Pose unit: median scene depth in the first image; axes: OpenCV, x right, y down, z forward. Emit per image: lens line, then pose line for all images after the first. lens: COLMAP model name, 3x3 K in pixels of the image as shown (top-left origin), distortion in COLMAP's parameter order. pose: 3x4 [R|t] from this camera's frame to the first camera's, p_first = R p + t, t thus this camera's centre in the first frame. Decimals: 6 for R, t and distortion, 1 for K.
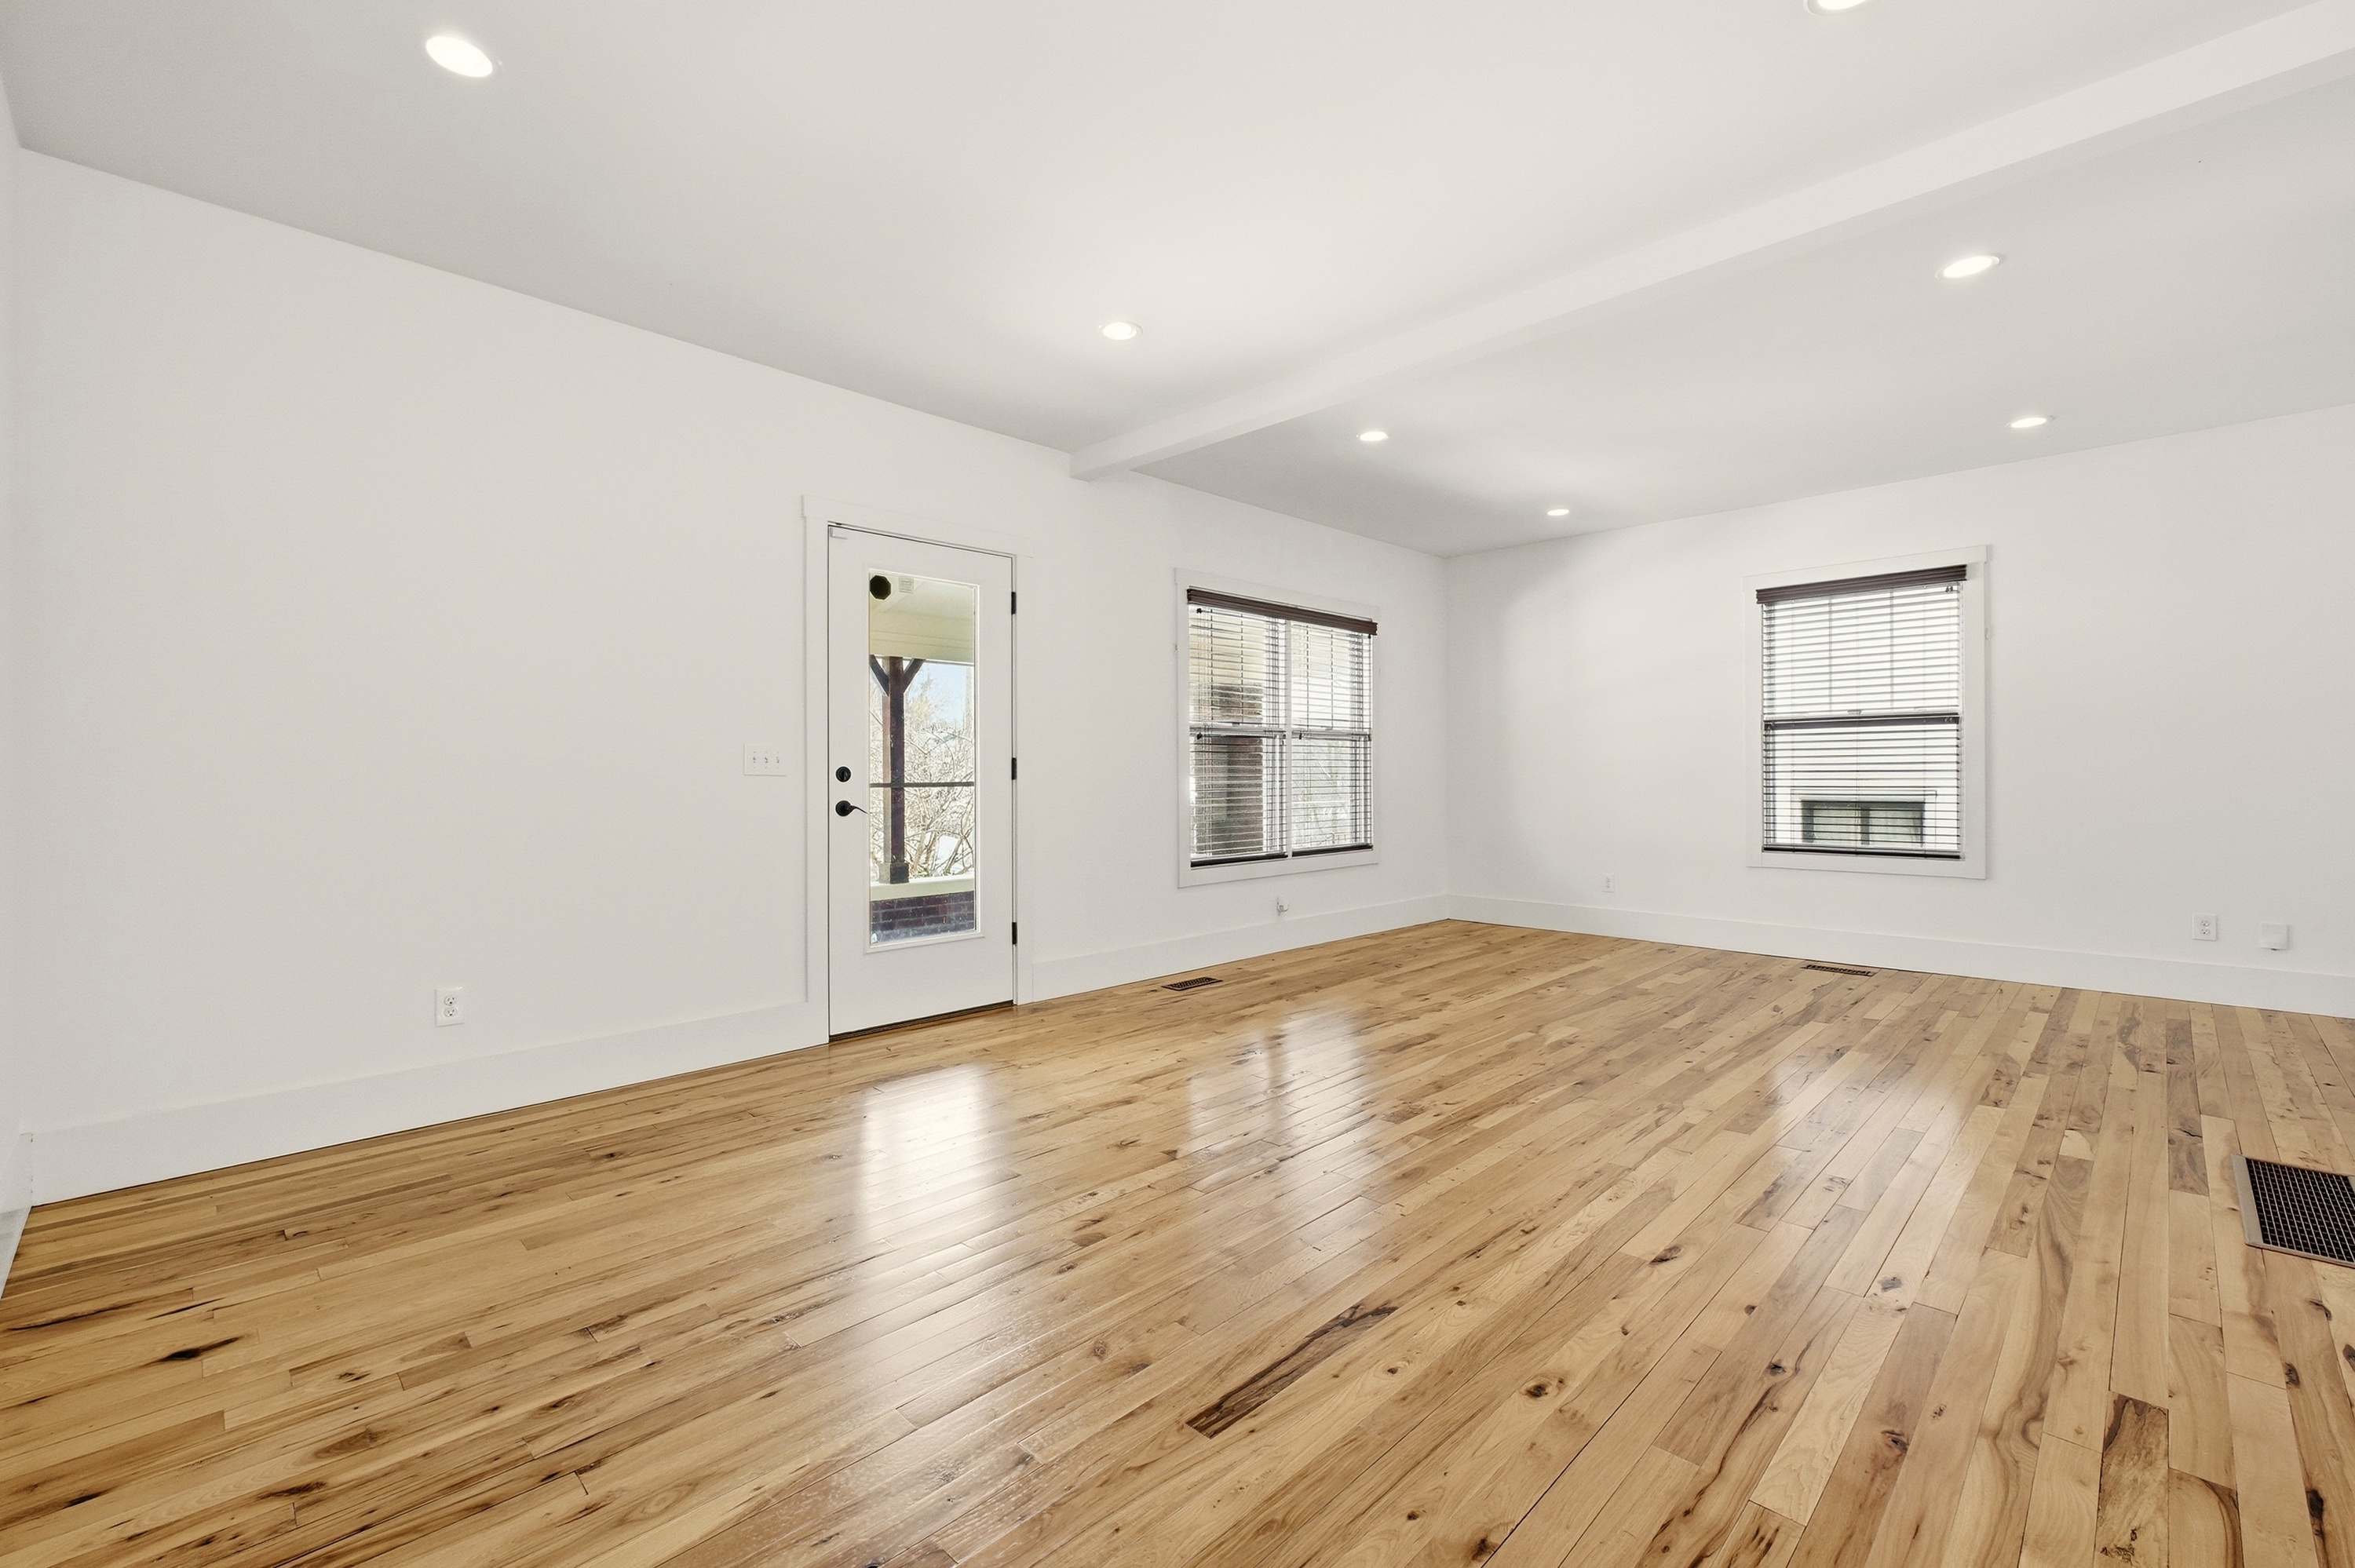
lens RADIAL K [[987.9, 0, 1188.6], [0, 987.9, 785.3], [0, 0, 1]] dist [-0.007198, 0.001373]
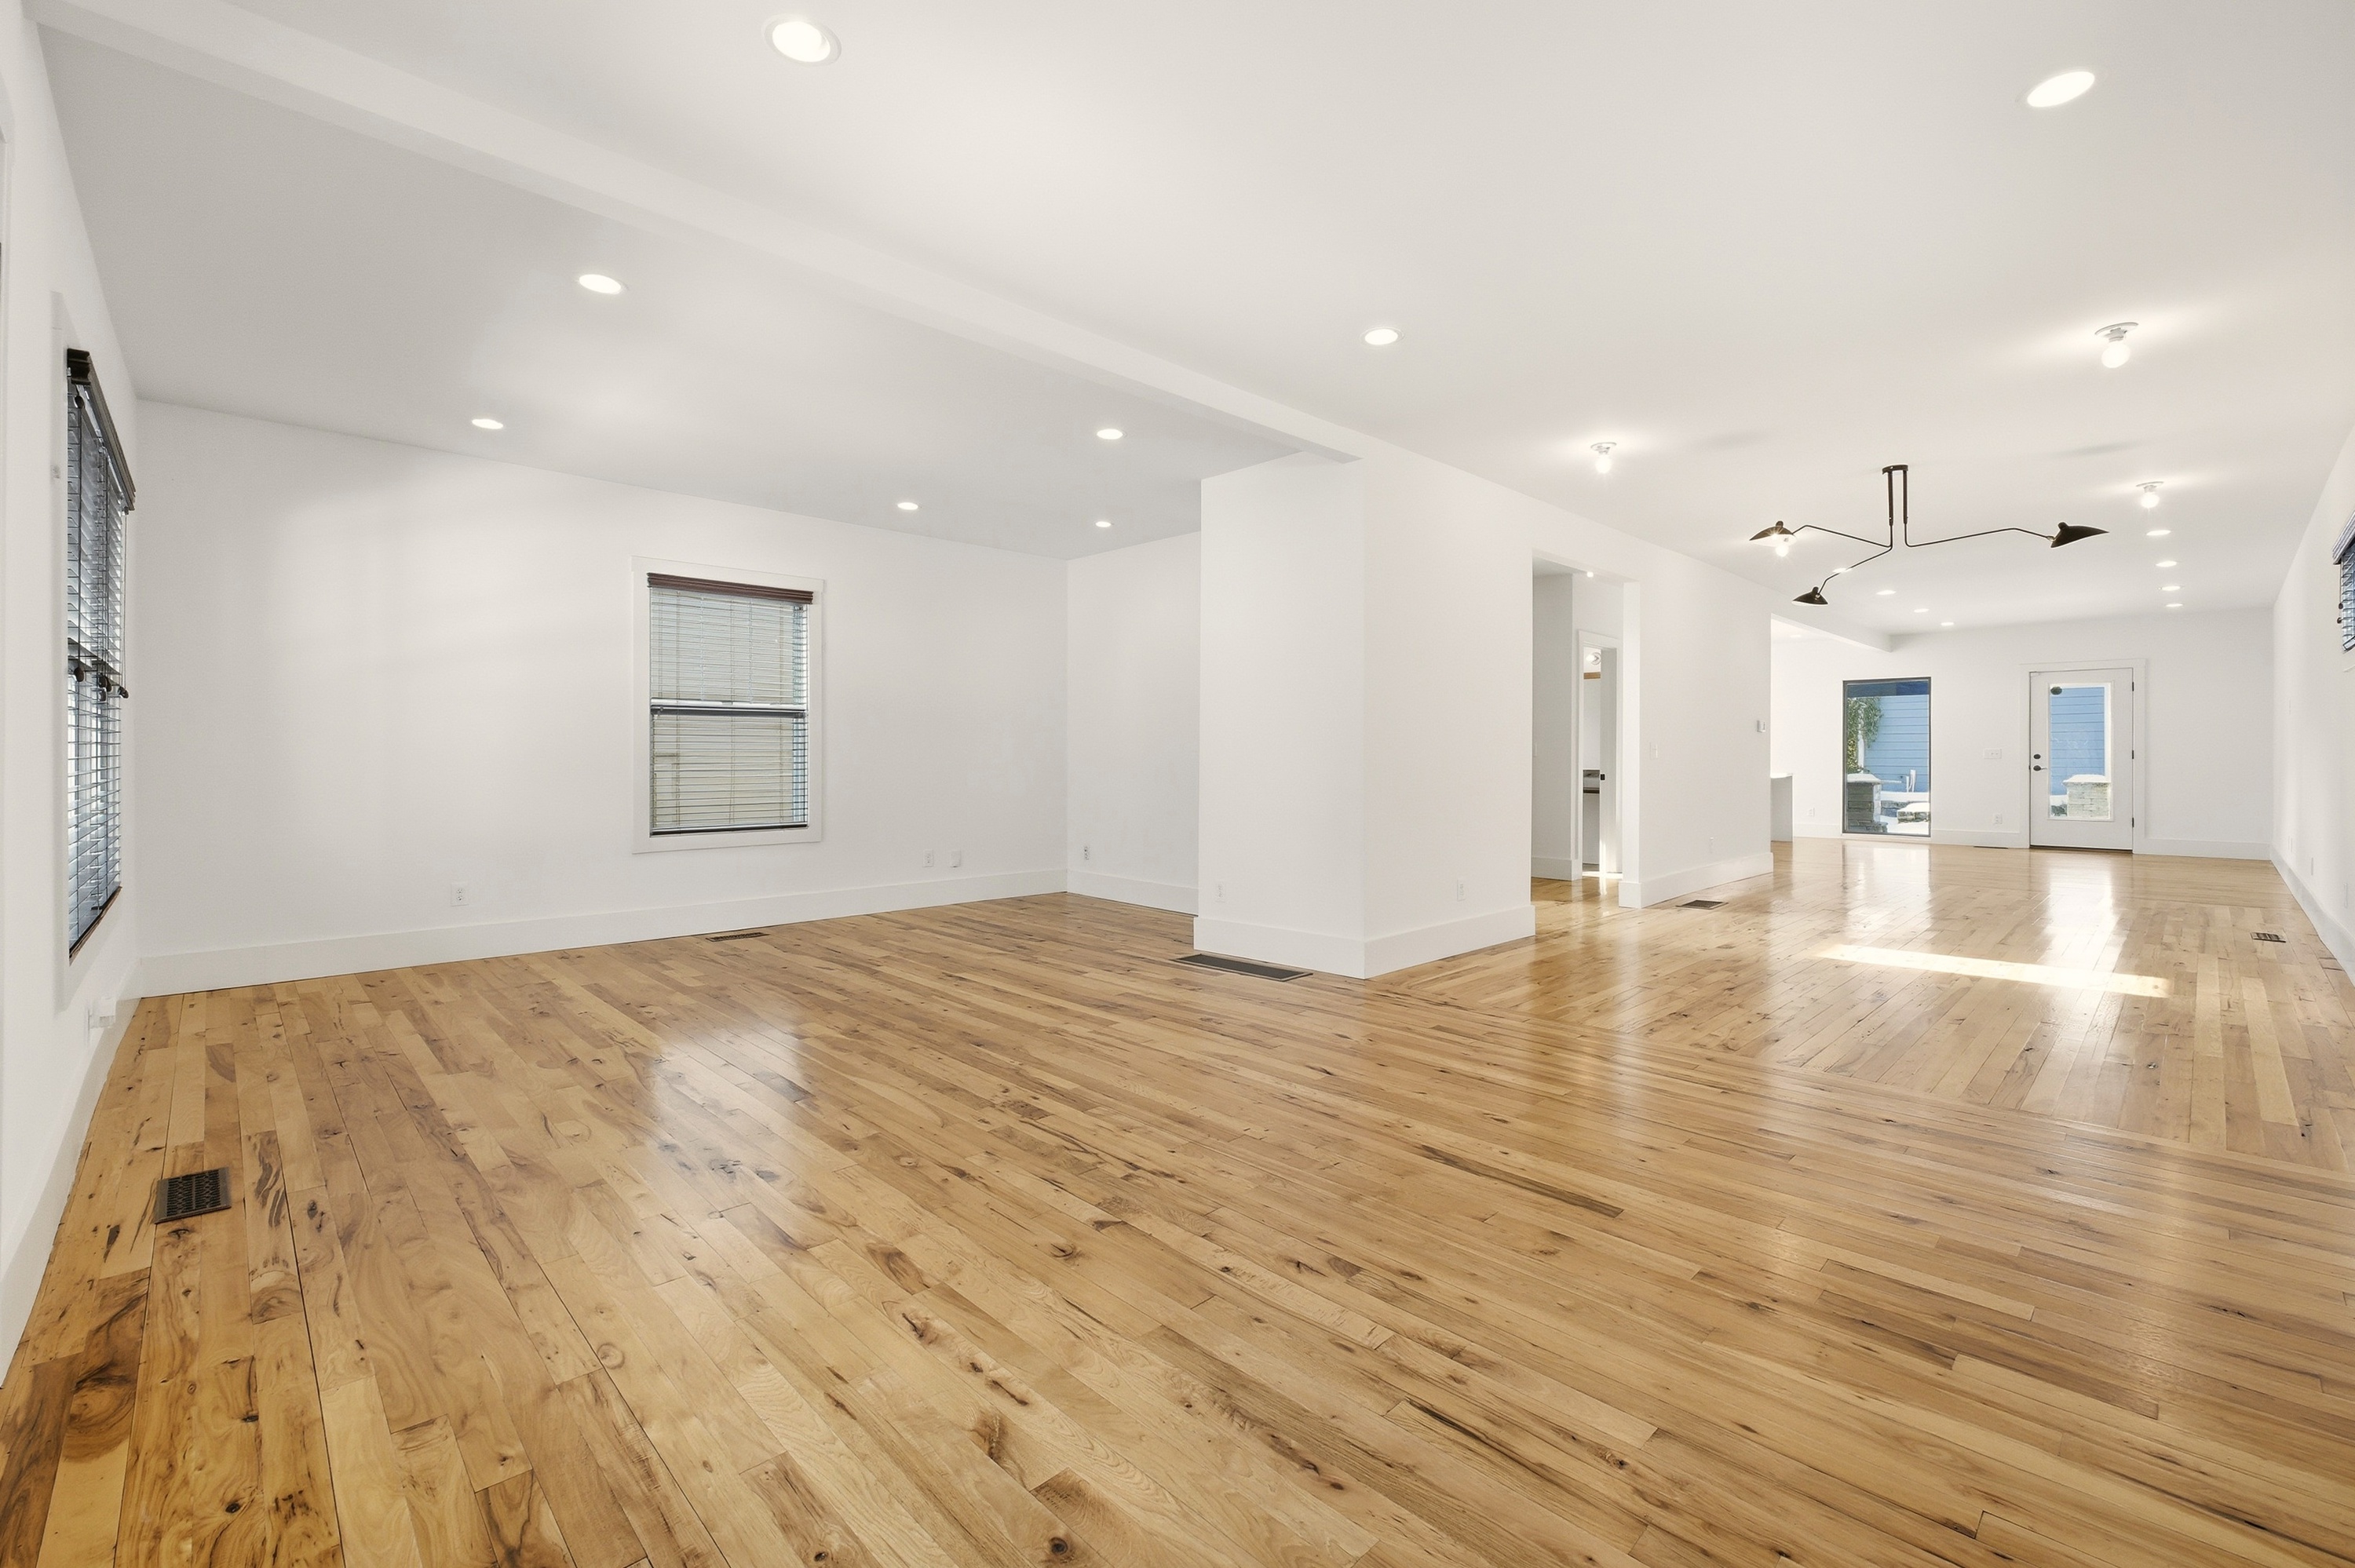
lens RADIAL K [[987.9, 0, 1183.0], [0, 987.9, 762.0], [0, 0, 1]] dist [-0.007198, 0.001373]
pose [[0.020497, -0.000568, 0.999790, -0.769254], [0.010309, 0.999947, 0.000357, -0.005657], [-0.999737, 0.010299, 0.020502, 0.852873]]
